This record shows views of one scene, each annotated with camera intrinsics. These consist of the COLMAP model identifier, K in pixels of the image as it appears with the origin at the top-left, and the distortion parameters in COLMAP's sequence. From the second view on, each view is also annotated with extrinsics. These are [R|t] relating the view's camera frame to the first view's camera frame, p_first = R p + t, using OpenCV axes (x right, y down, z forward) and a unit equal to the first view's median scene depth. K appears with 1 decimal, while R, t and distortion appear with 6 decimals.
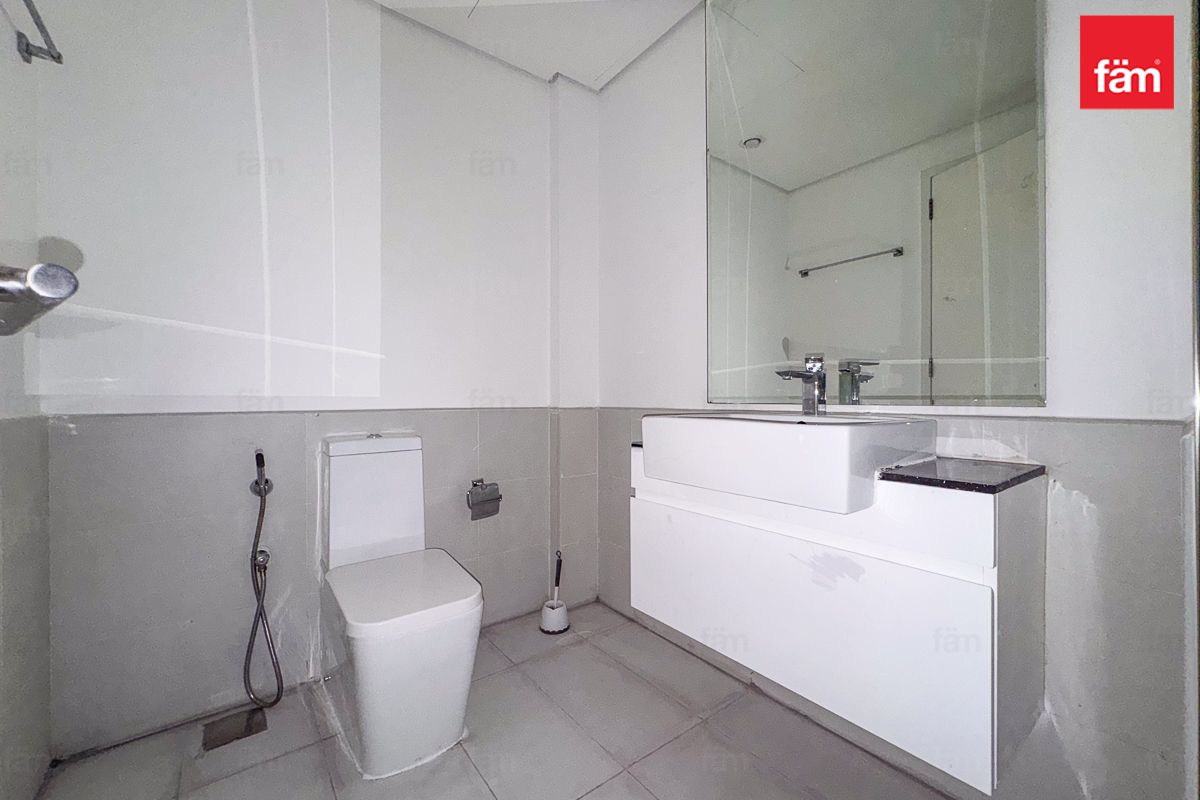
lens RADIAL K [[480.1, 0, 600.0], [0, 480.1, 400.0], [0, 0, 1]] dist [0.000397, 0.000065]
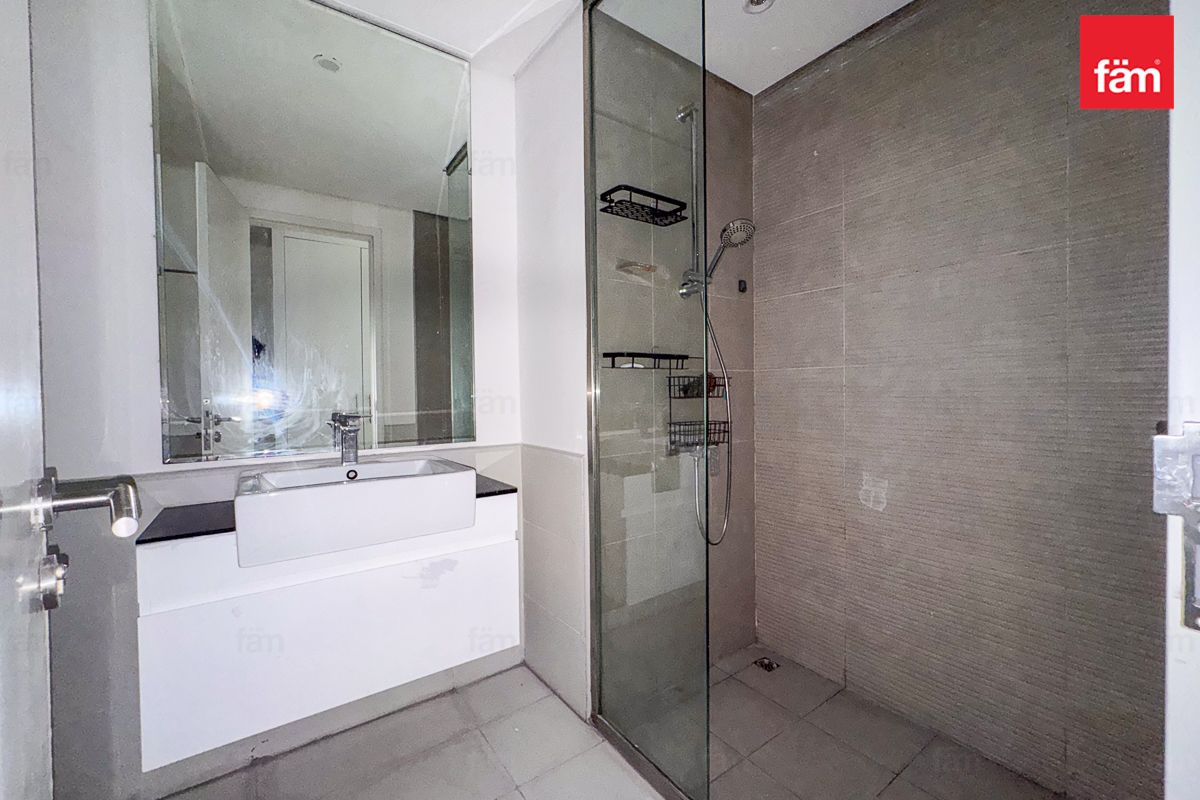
lens RADIAL K [[480.1, 0, 600.0], [0, 480.1, 400.0], [0, 0, 1]] dist [0.000397, 0.000065]
pose [[0.027217, -0.015240, 0.999513, -0.735568], [0.015820, 0.999765, 0.014813, -0.135127], [-0.999504, 0.015409, 0.027452, 0.379089]]
